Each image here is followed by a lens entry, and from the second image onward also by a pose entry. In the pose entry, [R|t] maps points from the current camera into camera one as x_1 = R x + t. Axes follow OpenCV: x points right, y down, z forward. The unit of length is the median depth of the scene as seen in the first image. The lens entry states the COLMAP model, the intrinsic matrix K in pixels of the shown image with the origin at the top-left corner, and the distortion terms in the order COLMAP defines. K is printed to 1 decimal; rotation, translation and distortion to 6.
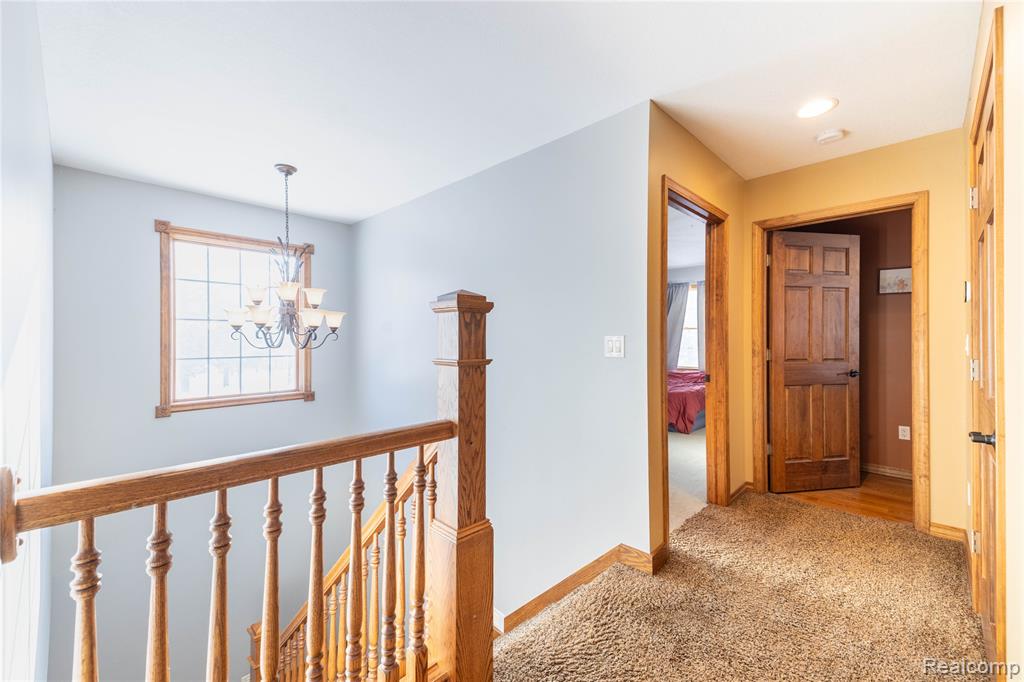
lens RADIAL K [[406.2, 0, 512.0], [0, 406.2, 341.0], [0, 0, 1]] dist [0.029861, 0.000153]
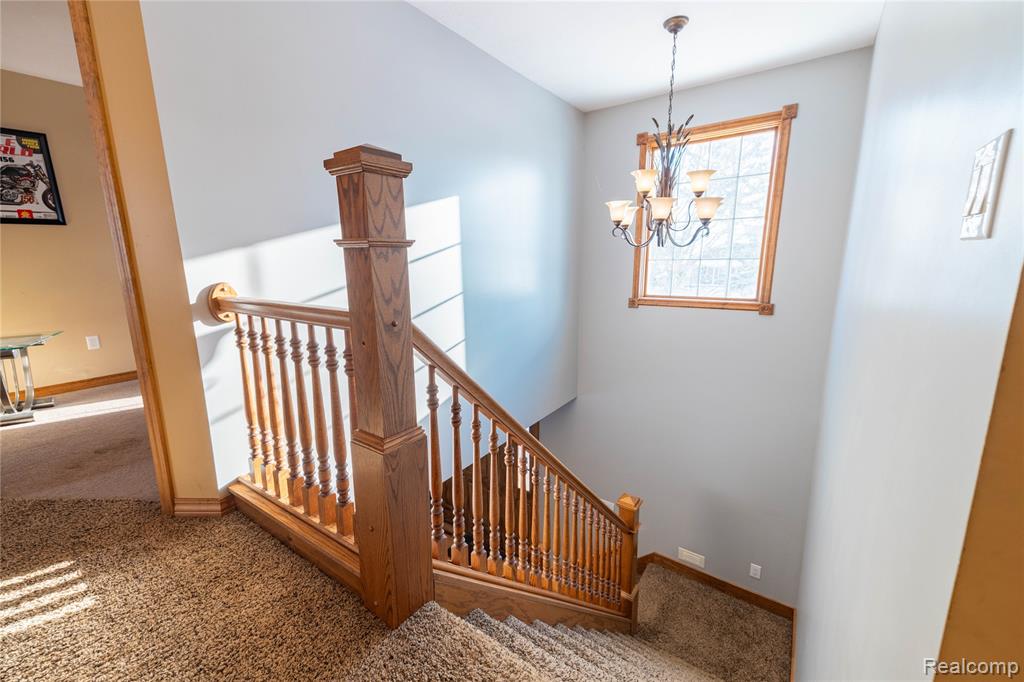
lens RADIAL K [[414.2, 0, 512.0], [0, 414.2, 341.0], [0, 0, 1]] dist [0.028628, -0.011288]
pose [[0.173957, 0.195322, -0.965188, 1.065031], [0.010184, 0.979723, 0.200099, 0.112953], [0.984701, -0.044638, 0.168441, 1.595331]]
